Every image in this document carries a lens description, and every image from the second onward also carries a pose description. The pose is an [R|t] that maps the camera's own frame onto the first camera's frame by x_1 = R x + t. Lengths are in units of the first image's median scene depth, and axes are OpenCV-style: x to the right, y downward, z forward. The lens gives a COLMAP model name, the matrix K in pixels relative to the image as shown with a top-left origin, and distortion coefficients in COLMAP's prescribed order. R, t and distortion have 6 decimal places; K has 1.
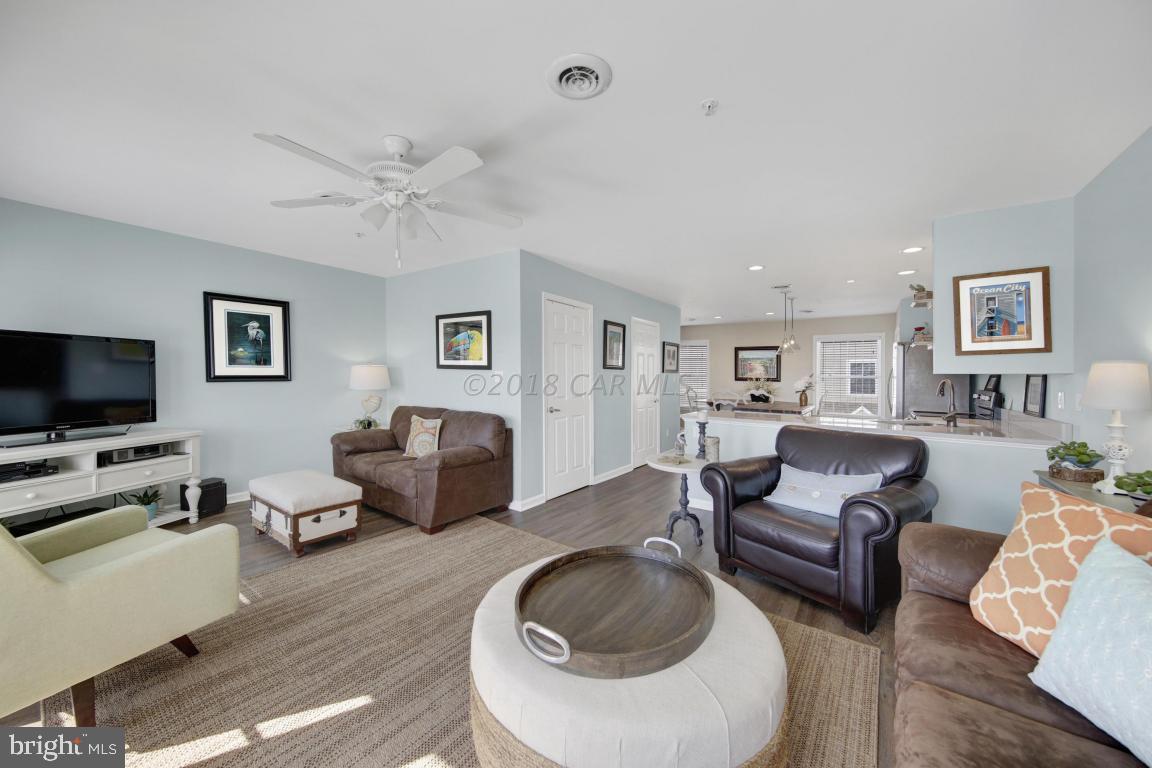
lens RADIAL K [[401.6, 0, 576.0], [0, 401.6, 384.0], [0, 0, 1]] dist [-0.000294, -0.000049]
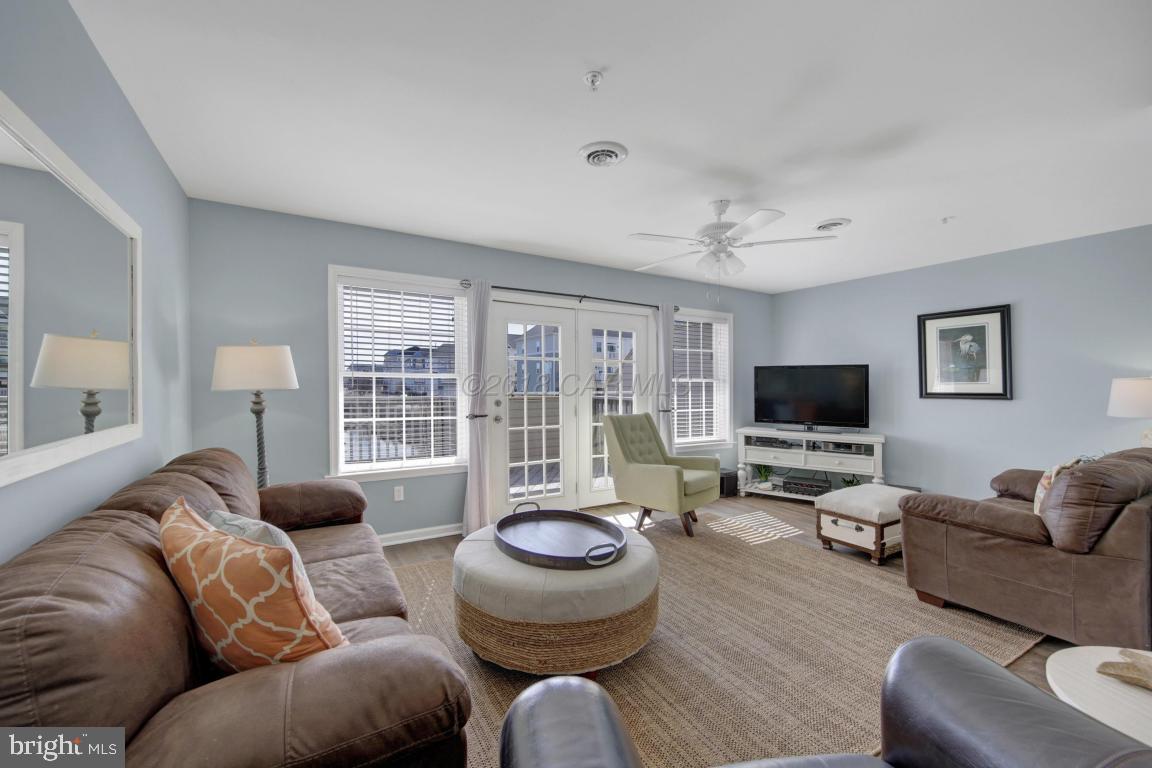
lens RADIAL K [[458.7, 0, 560.8], [0, 458.7, 384.4], [0, 0, 1]] dist [0.008932, -0.000009]
pose [[-0.398487, -0.014668, -0.917057, 0.578847], [-0.029242, 0.999567, -0.003282, -0.008803], [0.916708, 0.025508, -0.398744, 0.572992]]
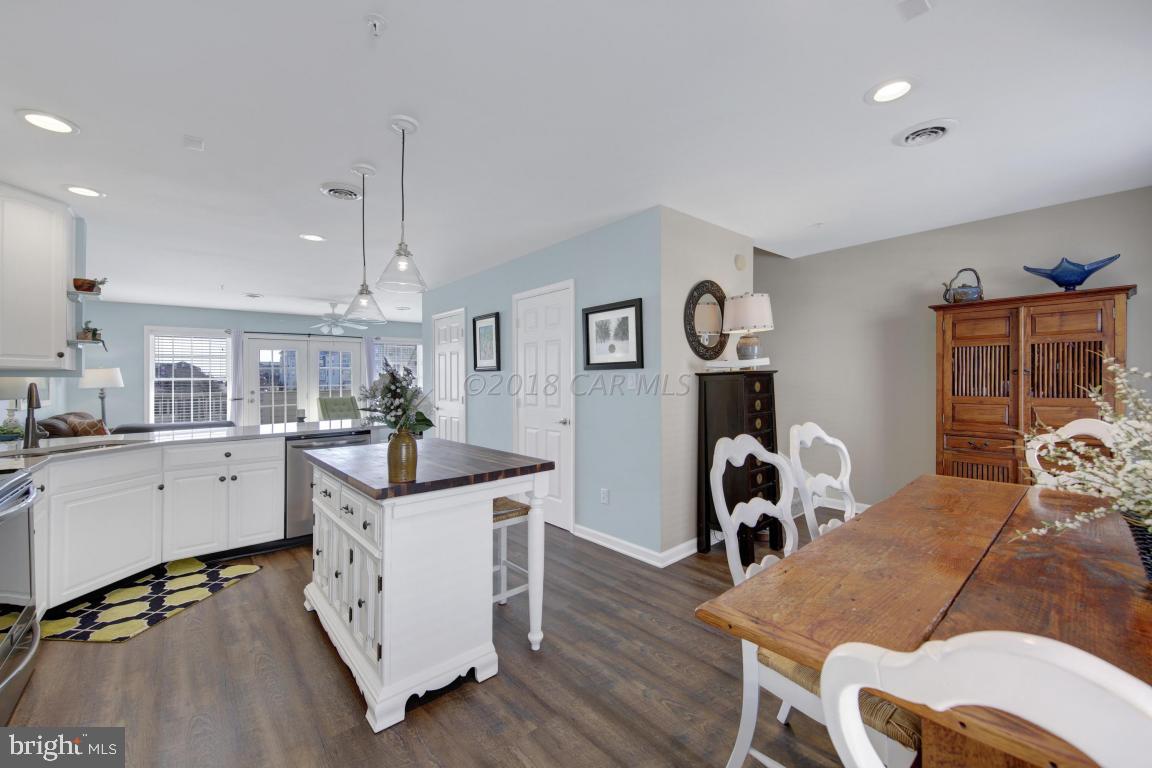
lens RADIAL K [[458.7, 0, 560.8], [0, 458.7, 384.4], [0, 0, 1]] dist [0.008932, -0.000009]
pose [[-0.233849, 0.004262, -0.972264, 1.442443], [-0.007407, 0.999954, 0.006165, -0.025197], [0.972245, 0.008643, -0.233807, 2.022881]]
